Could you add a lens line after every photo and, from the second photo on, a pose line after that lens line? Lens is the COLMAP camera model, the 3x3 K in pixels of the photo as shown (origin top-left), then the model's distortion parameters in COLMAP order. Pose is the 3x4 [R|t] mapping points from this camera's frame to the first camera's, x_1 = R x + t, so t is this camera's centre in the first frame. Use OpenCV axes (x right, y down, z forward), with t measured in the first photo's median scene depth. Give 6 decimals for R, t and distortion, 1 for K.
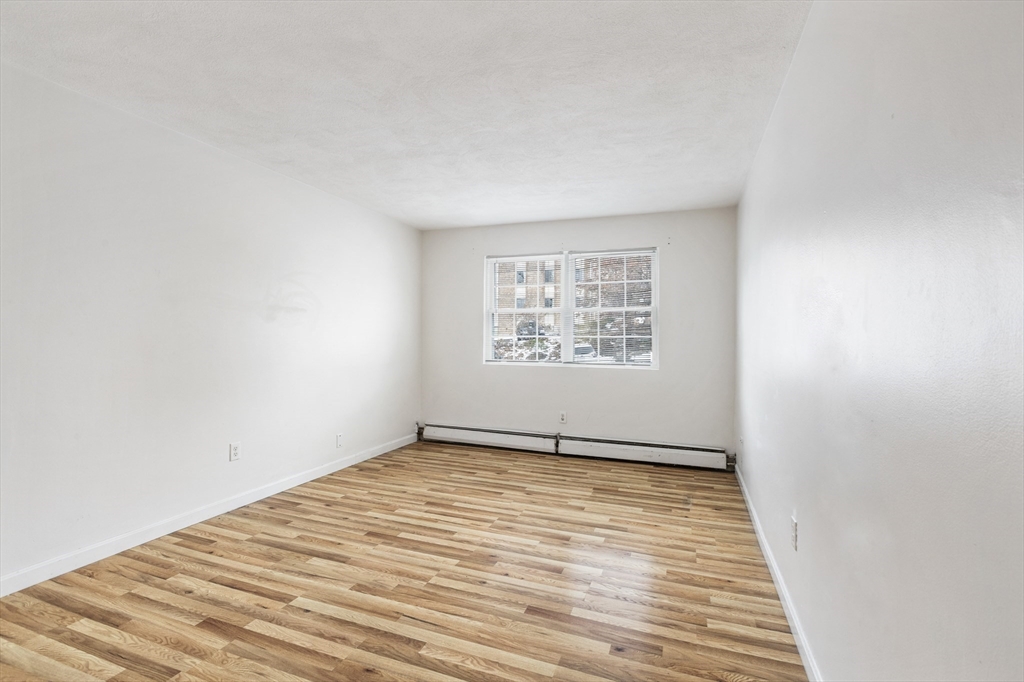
lens RADIAL K [[455.6, 0, 512.0], [0, 455.6, 341.0], [0, 0, 1]] dist [0.001639, 0.000052]
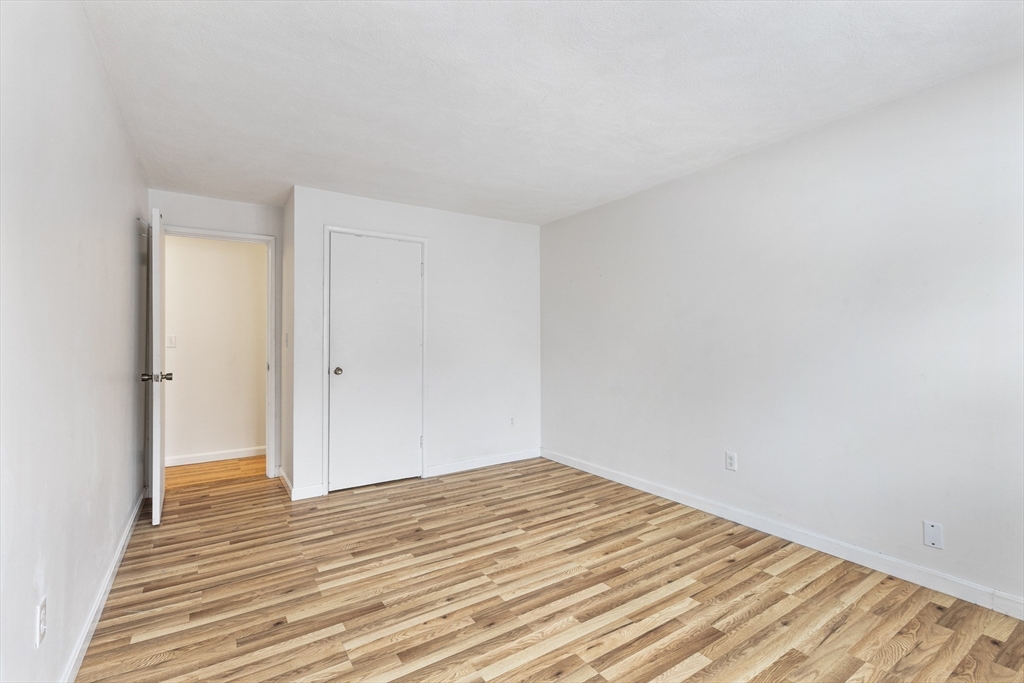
lens RADIAL K [[472.7, 0, 516.8], [0, 472.7, 343.1], [0, 0, 1]] dist [0.001938, -0.000866]
pose [[-0.583732, -0.005485, -0.811928, 0.605686], [-0.008832, 0.999961, -0.000405, -0.003982], [0.811899, 0.006934, -0.583757, 1.552996]]
